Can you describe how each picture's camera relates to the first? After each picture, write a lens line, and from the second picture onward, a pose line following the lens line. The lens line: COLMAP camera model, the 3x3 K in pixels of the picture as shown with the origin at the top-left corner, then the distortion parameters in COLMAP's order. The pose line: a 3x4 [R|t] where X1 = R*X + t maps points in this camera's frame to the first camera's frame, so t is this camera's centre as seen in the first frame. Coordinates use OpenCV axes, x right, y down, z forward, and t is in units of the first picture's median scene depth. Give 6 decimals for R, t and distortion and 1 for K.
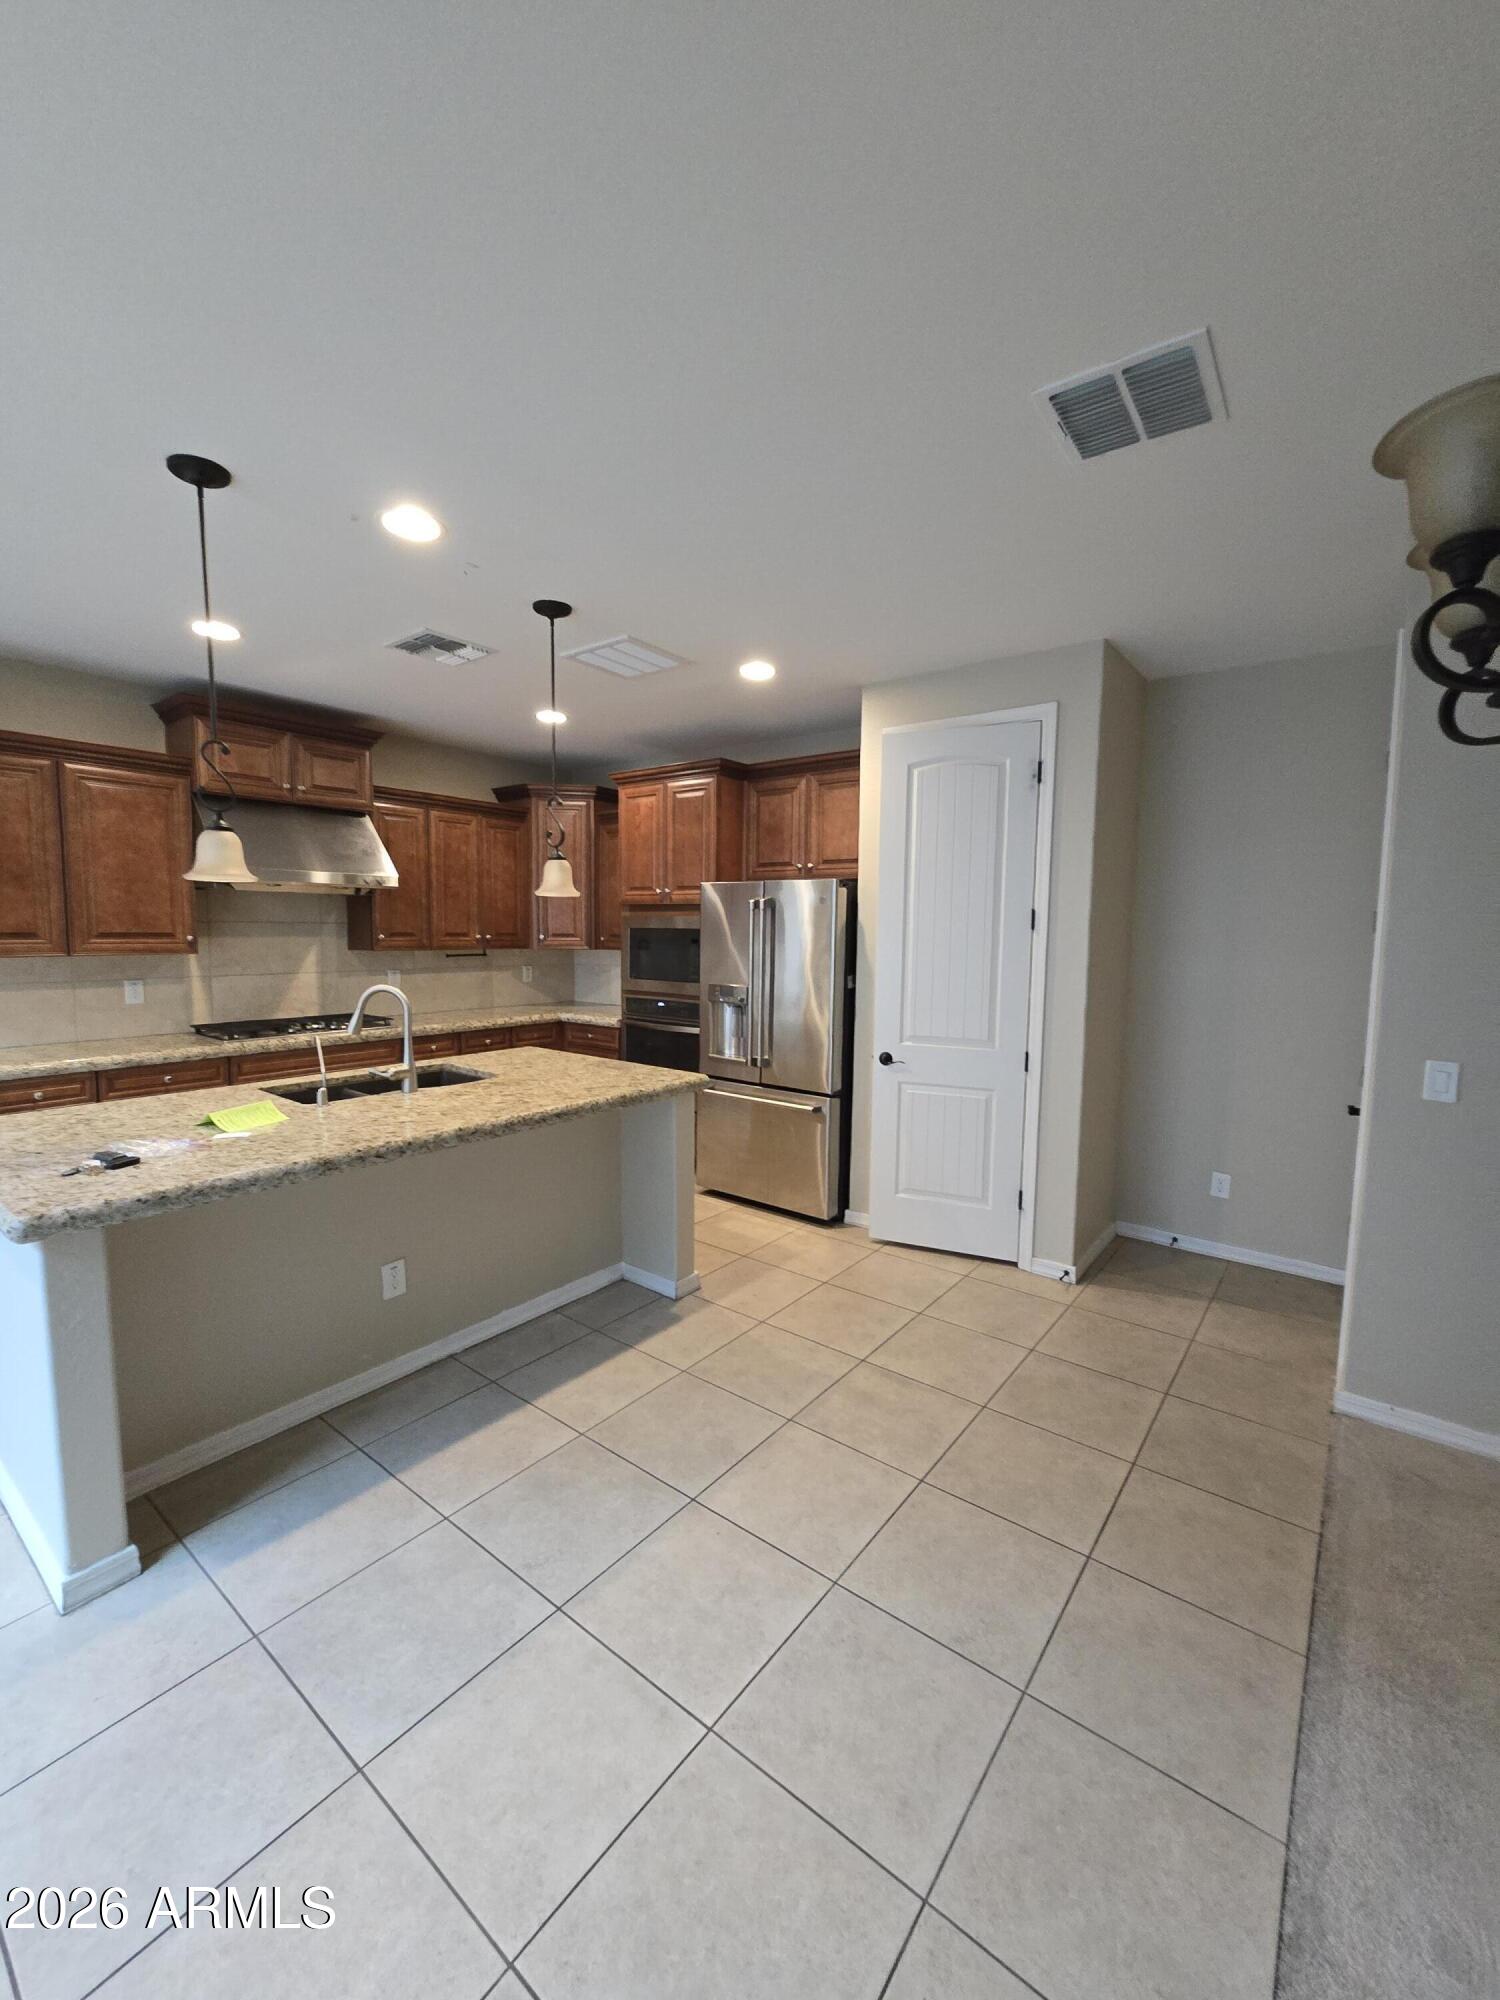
lens RADIAL K [[819.7, 0, 760.9], [0, 819.7, 1002.6], [0, 0, 1]] dist [-0.000747, -0.000726]
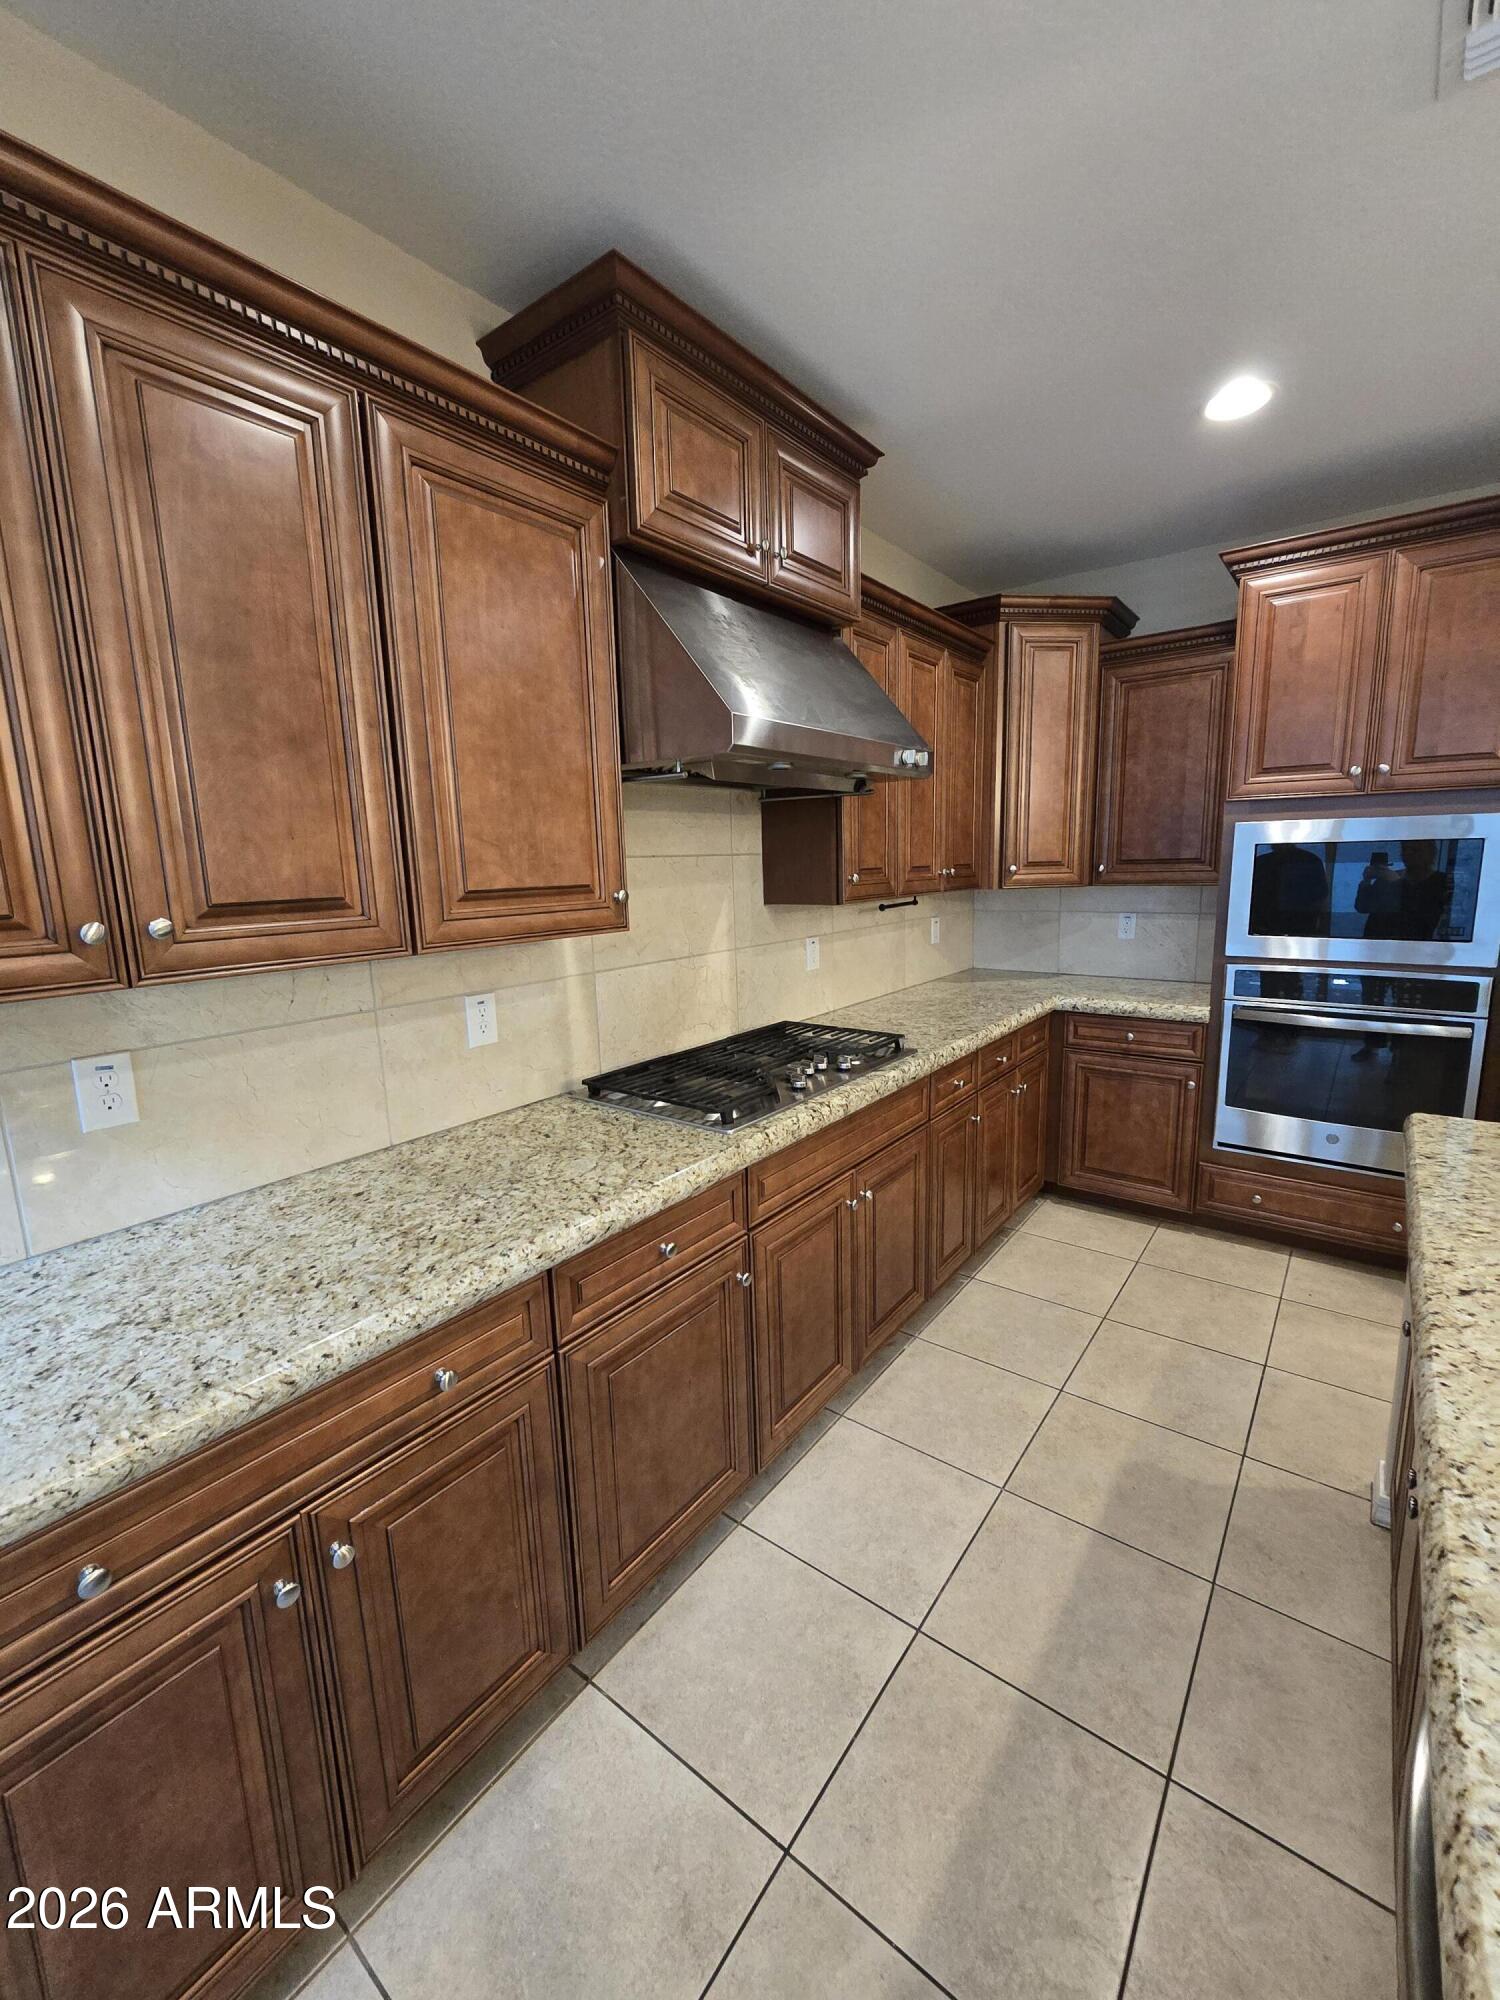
lens RADIAL K [[819.7, 0, 760.9], [0, 819.7, 1002.6], [0, 0, 1]] dist [-0.000747, -0.000726]
pose [[0.999179, -0.039915, -0.006935, -0.576646], [0.040348, 0.995851, 0.081566, -0.050501], [0.003651, -0.081779, 0.996644, 0.523010]]
